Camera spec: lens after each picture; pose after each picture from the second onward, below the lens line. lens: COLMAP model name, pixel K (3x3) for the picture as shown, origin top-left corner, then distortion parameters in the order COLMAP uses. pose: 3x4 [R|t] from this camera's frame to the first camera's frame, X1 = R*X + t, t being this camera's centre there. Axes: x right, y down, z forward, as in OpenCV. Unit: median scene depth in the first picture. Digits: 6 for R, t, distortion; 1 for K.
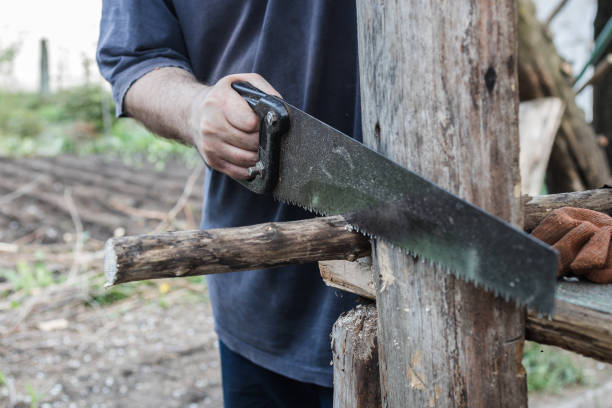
lens RADIAL K [[1046.5, 0, 306.0], [0, 1046.5, 204.0], [0, 0, 1]] dist [0.156754, 0.150792]
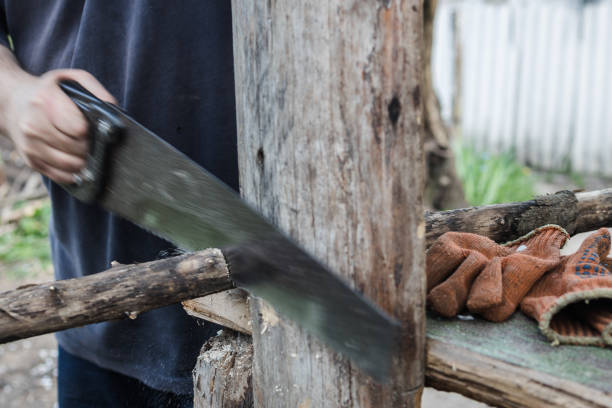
lens RADIAL K [[1046.5, 0, 306.0], [0, 1046.5, 204.0], [0, 0, 1]] dist [0.156754, 0.150792]
pose [[0.977904, -0.012206, 0.208697, -0.084283], [0.000563, 0.998444, 0.055757, -0.083213], [-0.209053, -0.054408, 0.976390, 0.120342]]
